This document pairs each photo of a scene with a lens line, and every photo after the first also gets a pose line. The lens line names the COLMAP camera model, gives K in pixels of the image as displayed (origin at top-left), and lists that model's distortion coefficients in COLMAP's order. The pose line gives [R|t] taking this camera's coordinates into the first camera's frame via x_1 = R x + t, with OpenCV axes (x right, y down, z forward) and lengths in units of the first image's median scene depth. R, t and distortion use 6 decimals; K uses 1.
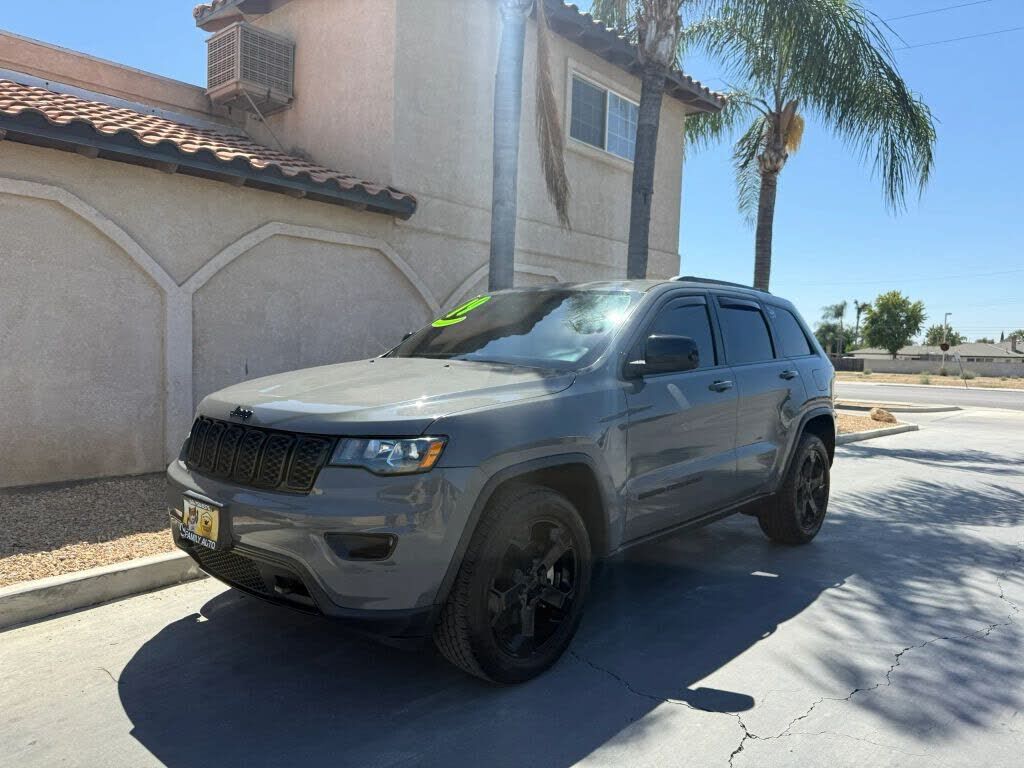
lens RADIAL K [[769.9, 0, 509.6], [0, 769.9, 379.7], [0, 0, 1]] dist [-0.002456, -0.004968]
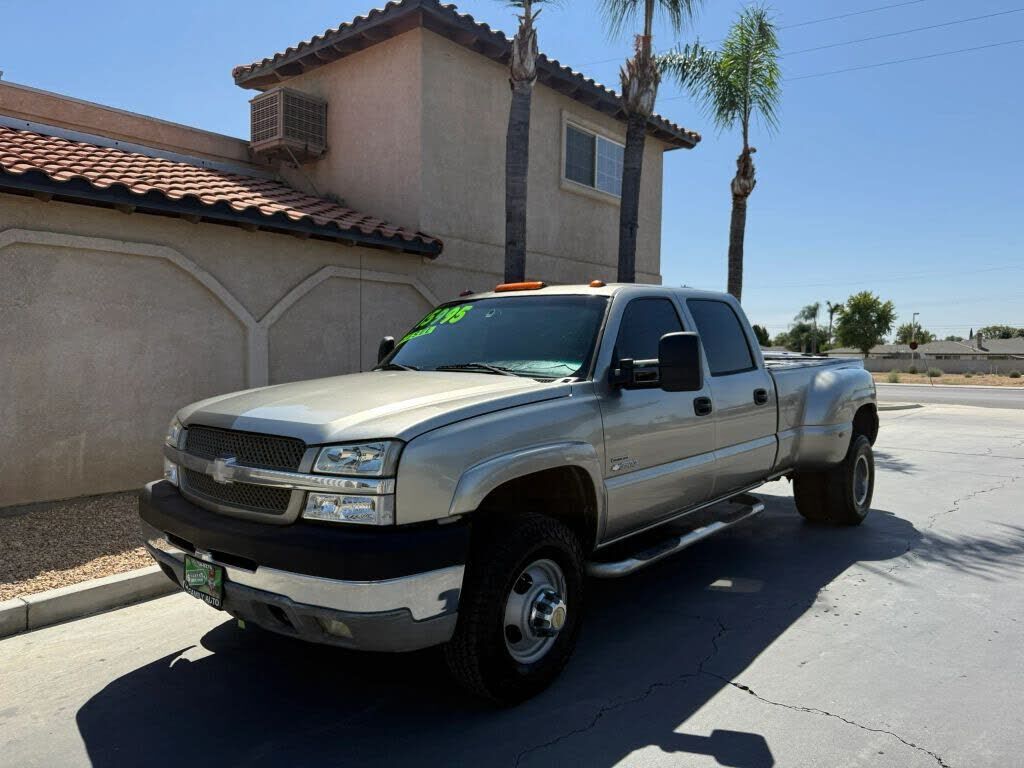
lens RADIAL K [[781.9, 0, 512.0], [0, 781.9, 384.0], [0, 0, 1]] dist [0.006229, -0.005541]
pose [[0.999289, -0.019580, 0.032232, -0.048096], [0.019550, 0.999808, 0.001236, -0.012467], [-0.032250, -0.000605, 0.999480, -0.177725]]
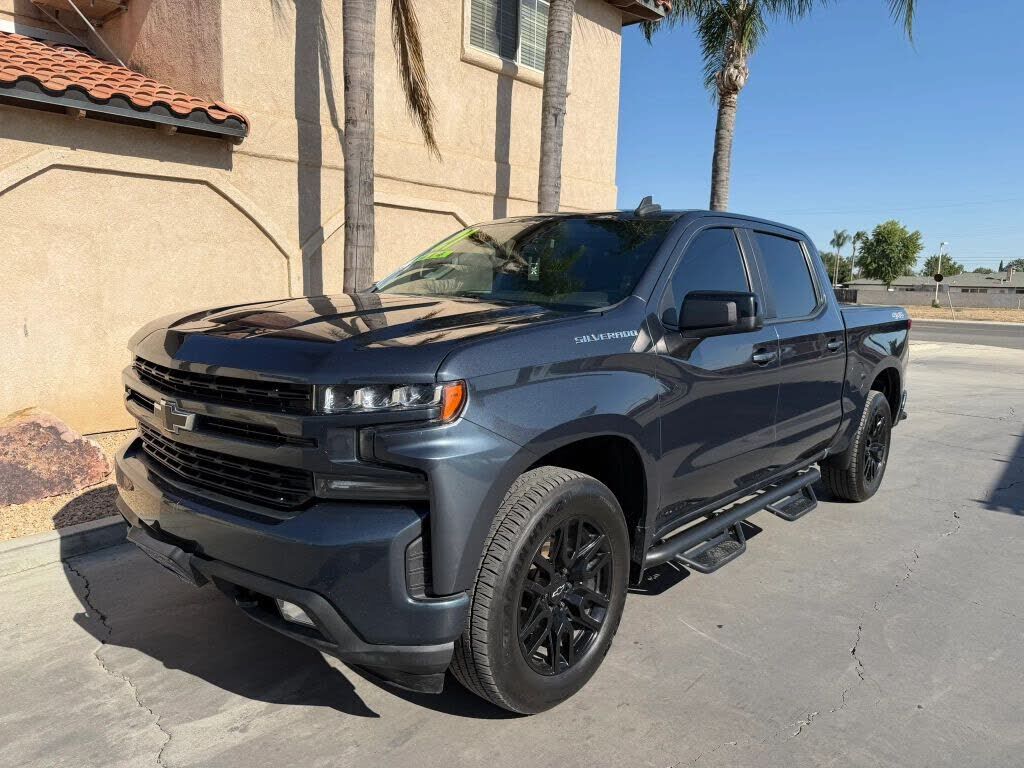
lens RADIAL K [[756.9, 0, 535.1], [0, 756.9, 380.8], [0, 0, 1]] dist [0.007736, -0.020993]
pose [[0.999847, -0.006742, 0.016129, 0.145415], [0.005183, 0.995484, 0.094788, -0.025526], [-0.016696, -0.094690, 0.995367, 0.131511]]
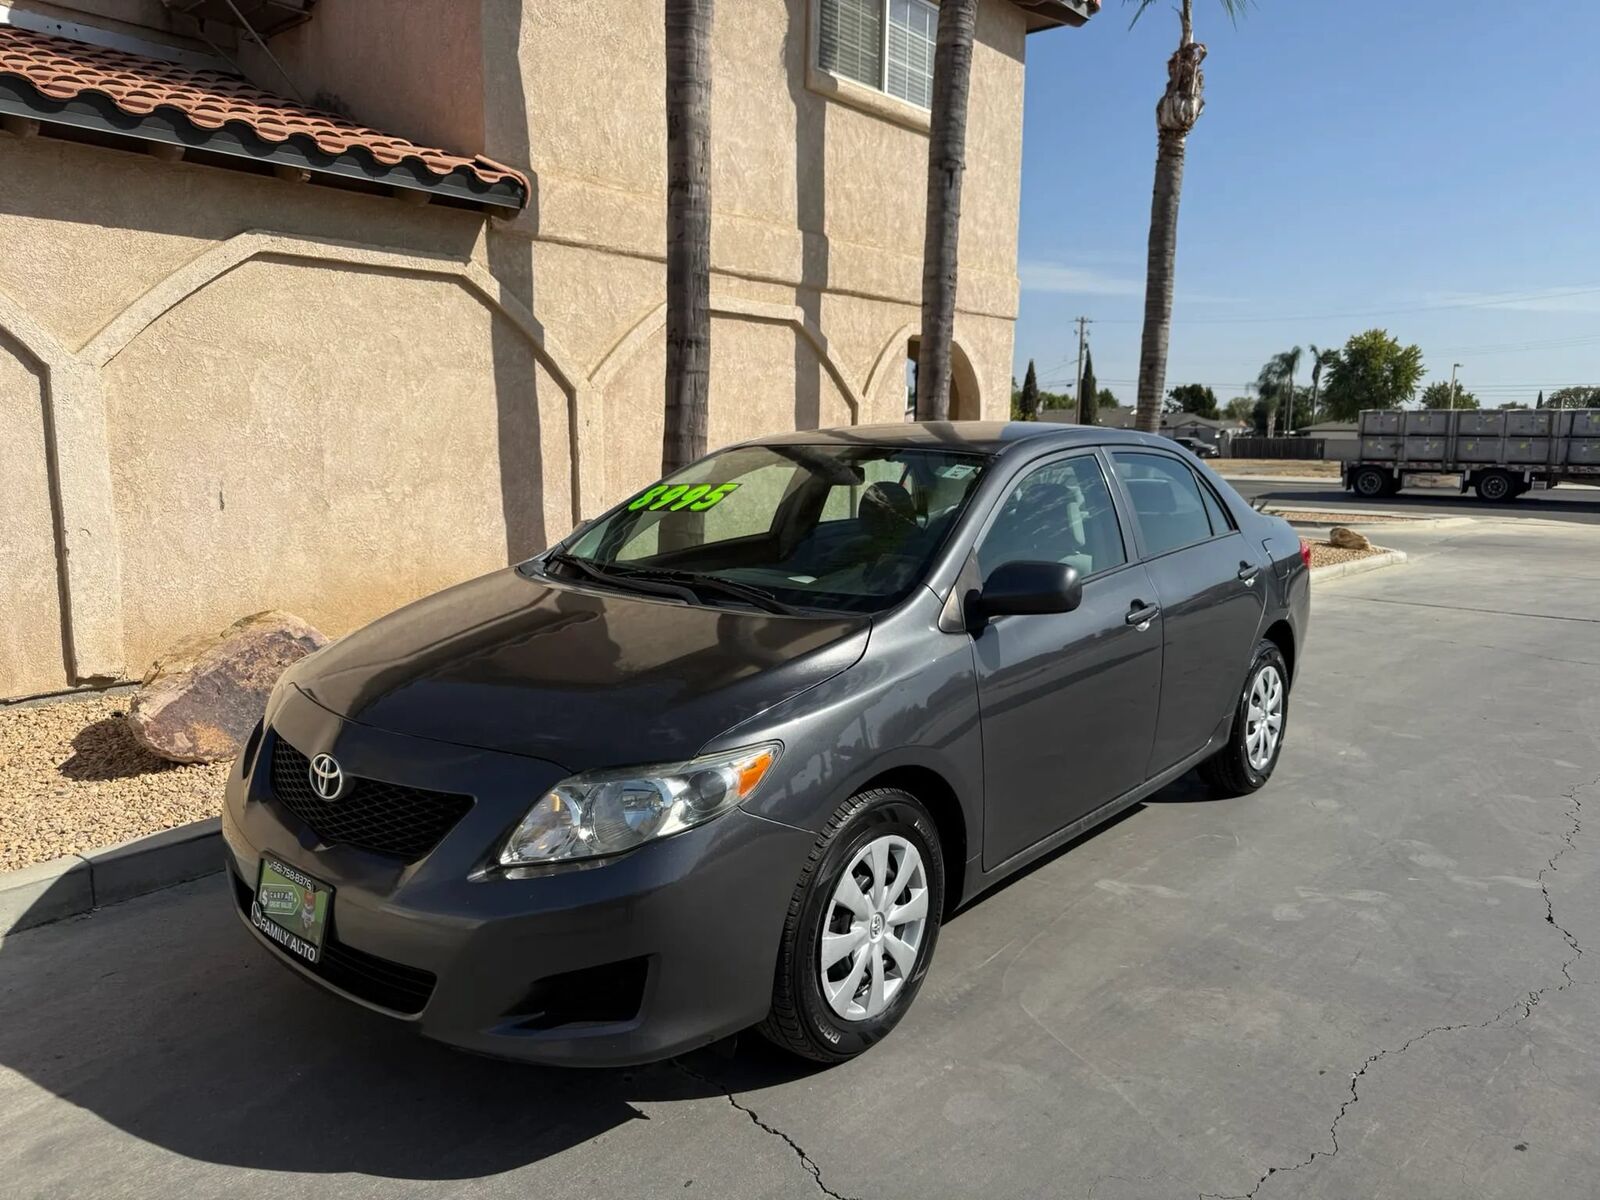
lens RADIAL K [[1192.7, 0, 812.2], [0, 1192.7, 598.7], [0, 0, 1]] dist [-0.002188, -0.005367]
pose [[0.999431, -0.022187, 0.025398, 0.046350], [0.019526, 0.994736, 0.100598, -0.016253], [-0.027497, -0.100045, 0.994603, 0.093841]]
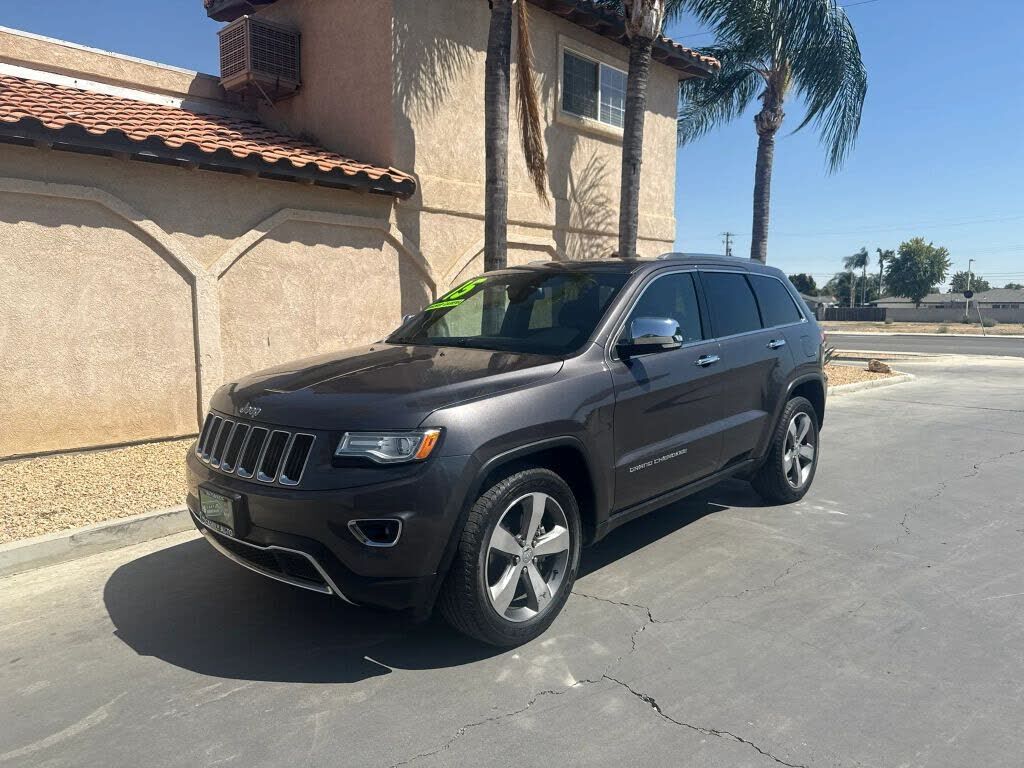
lens RADIAL K [[780.4, 0, 512.0], [0, 780.4, 384.0], [0, 0, 1]] dist [-0.003932, -0.002936]
pose [[0.999321, -0.022075, -0.029495, 0.035505], [0.023832, 0.997876, 0.060625, -0.009482], [0.028094, -0.061287, 0.997725, -0.099159]]
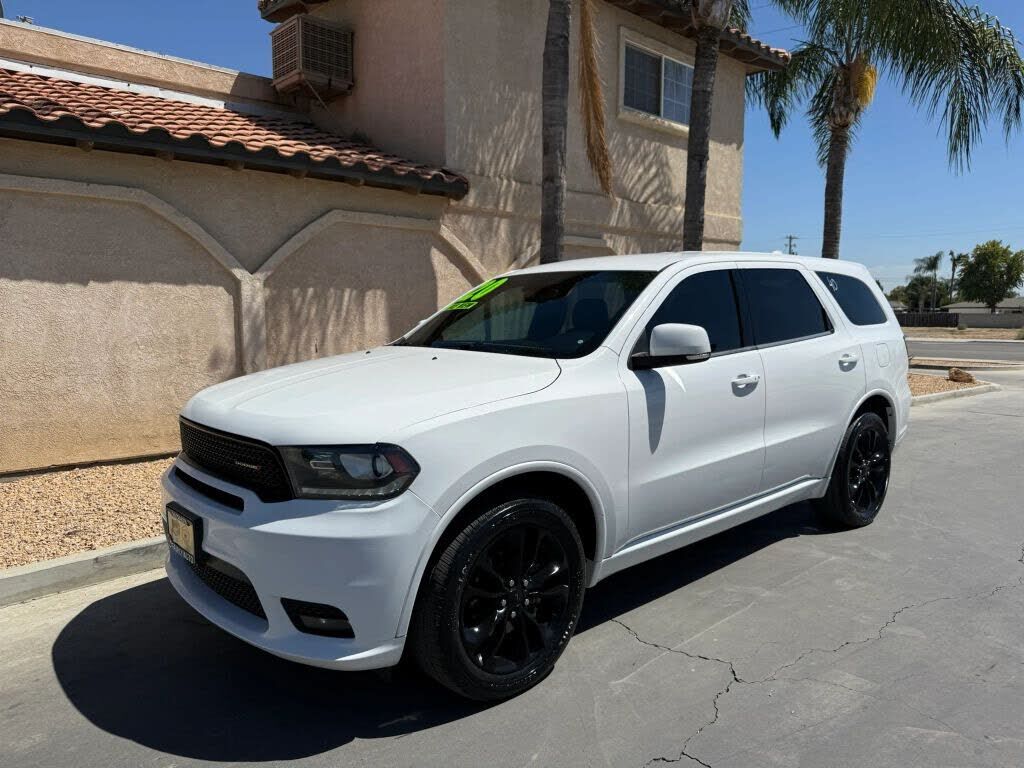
lens RADIAL K [[773.7, 0, 512.0], [0, 773.7, 384.0], [0, 0, 1]] dist [-0.001206, -0.005816]
pose [[0.994771, -0.016414, -0.100802, 0.031824], [0.021803, 0.998378, 0.052596, -0.011252], [0.099775, -0.054519, 0.993515, -0.041370]]
